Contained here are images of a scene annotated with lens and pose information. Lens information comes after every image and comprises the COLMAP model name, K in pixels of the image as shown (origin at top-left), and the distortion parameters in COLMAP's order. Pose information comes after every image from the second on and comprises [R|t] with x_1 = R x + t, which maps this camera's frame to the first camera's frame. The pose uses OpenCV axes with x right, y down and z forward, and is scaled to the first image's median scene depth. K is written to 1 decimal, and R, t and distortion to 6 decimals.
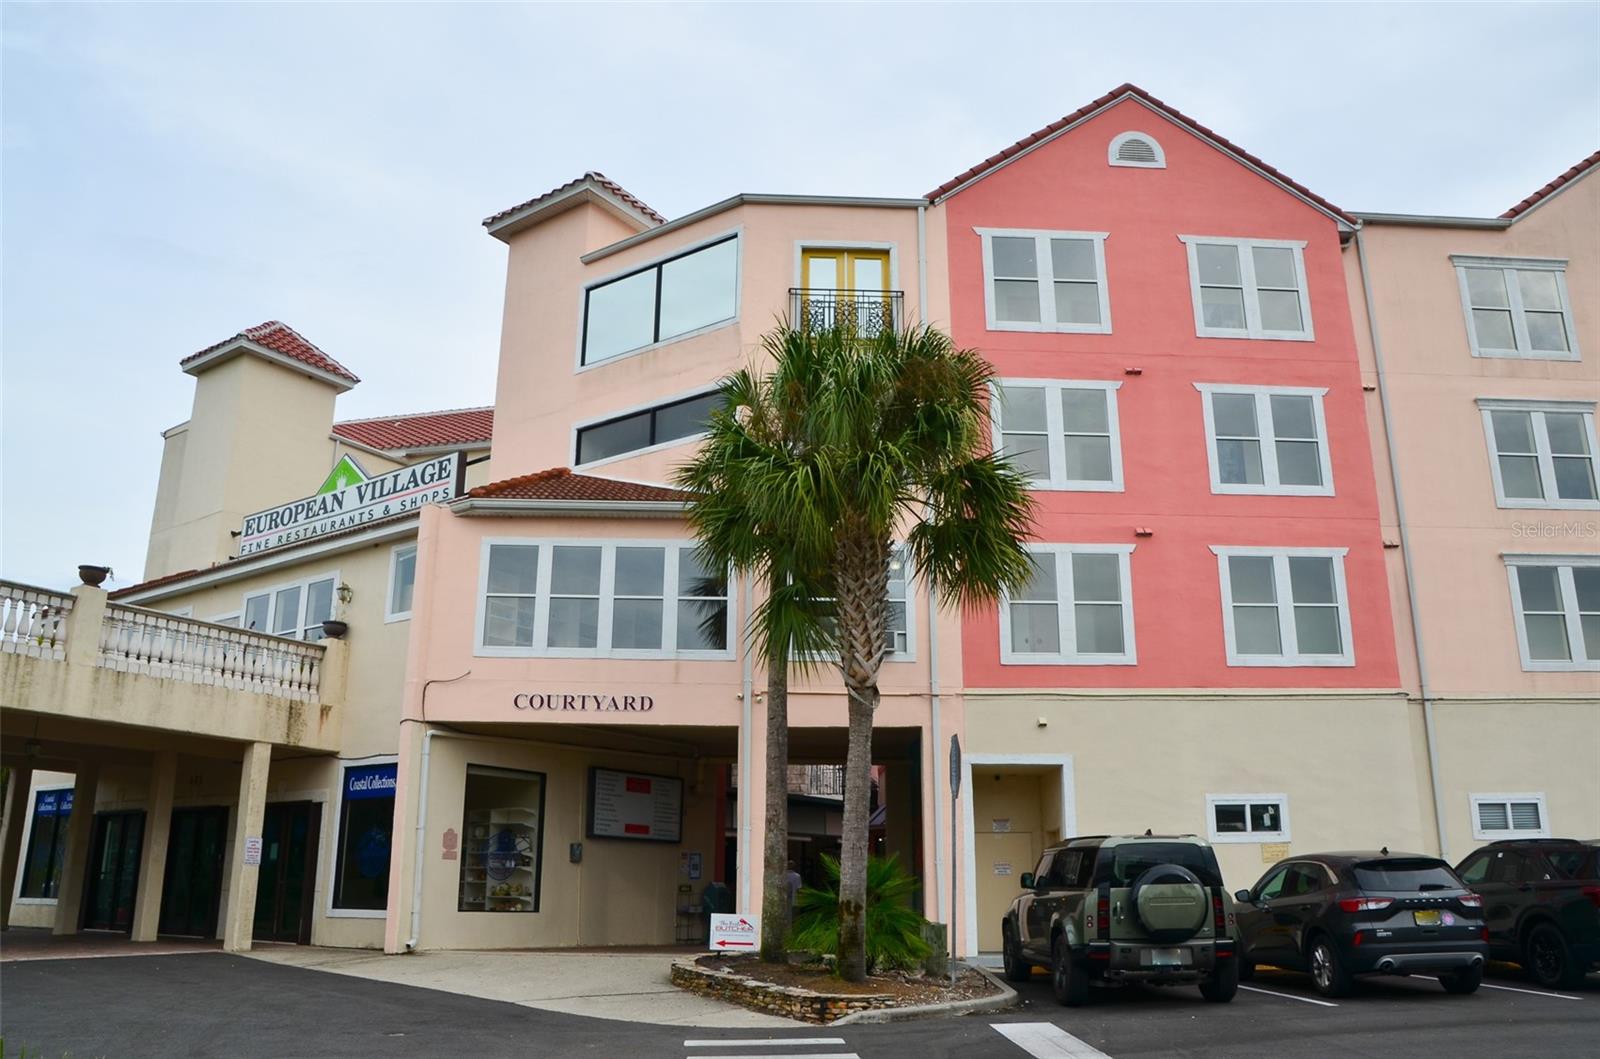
lens RADIAL K [[1269.6, 0, 795.6], [0, 1269.6, 533.9], [0, 0, 1]] dist [-0.157118, 0.103261]
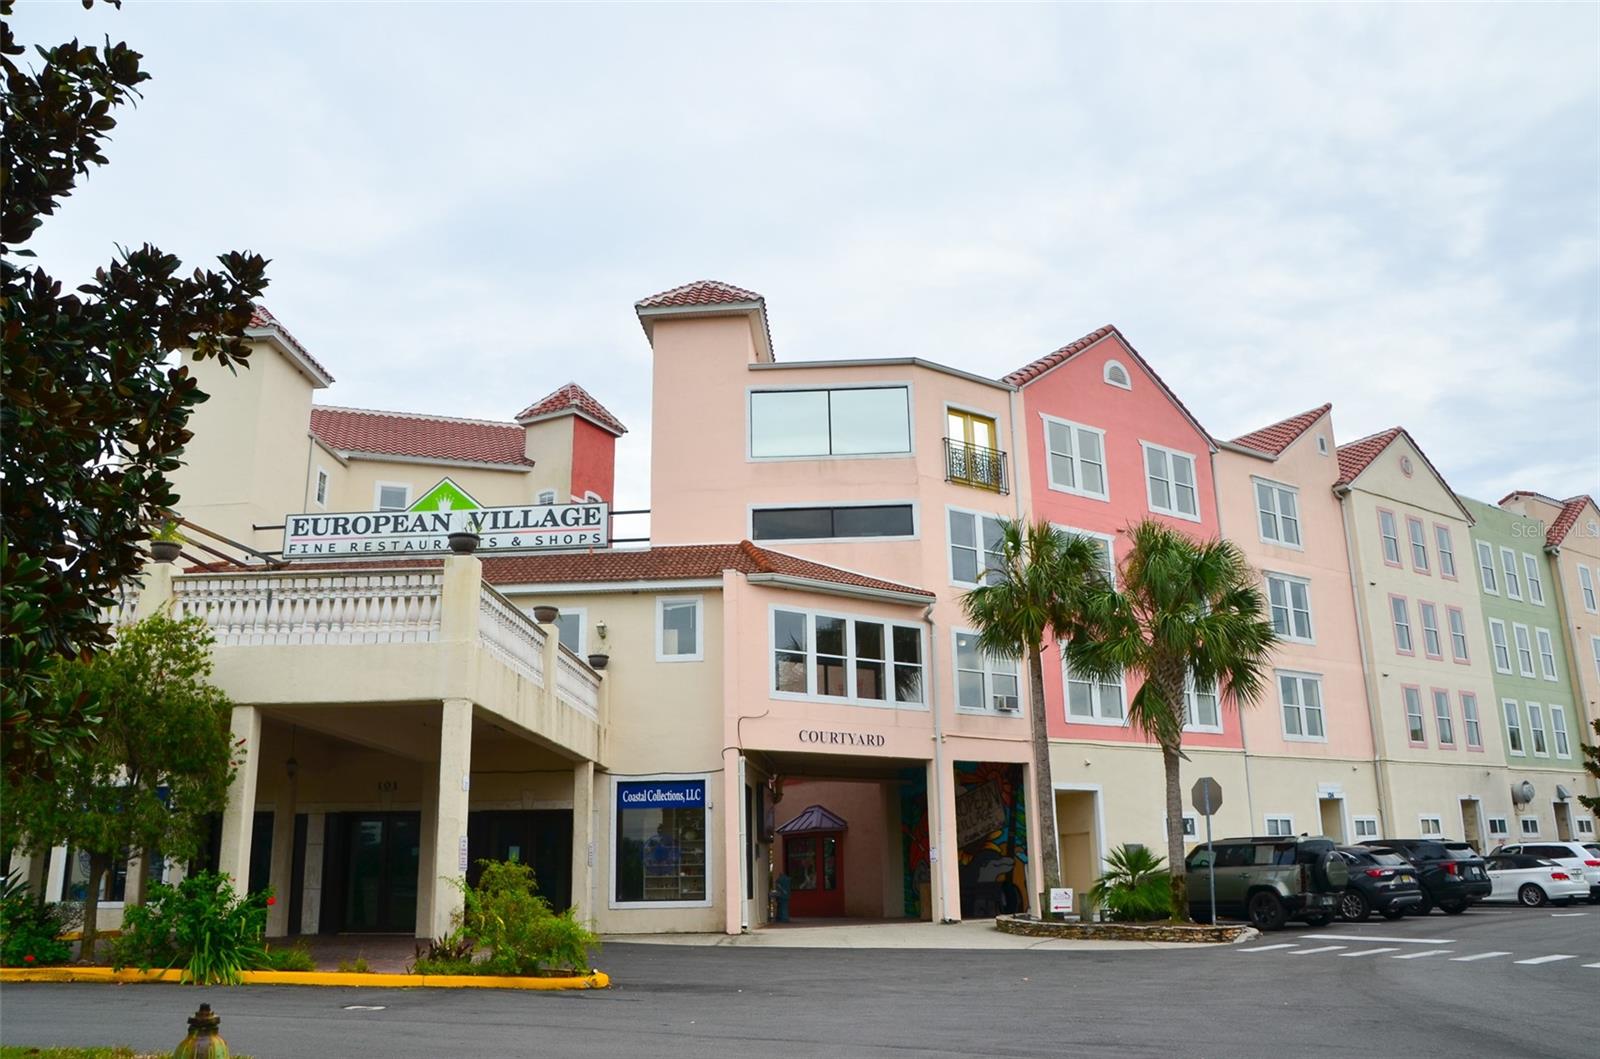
lens RADIAL K [[1269.6, 0, 812.1], [0, 1269.6, 529.7], [0, 0, 1]] dist [-0.157118, 0.103261]
pose [[0.846363, 0.128376, 0.516903, -0.779145], [-0.129354, 0.991004, -0.034321, -0.028701], [-0.516659, -0.037816, 0.855355, -0.095304]]
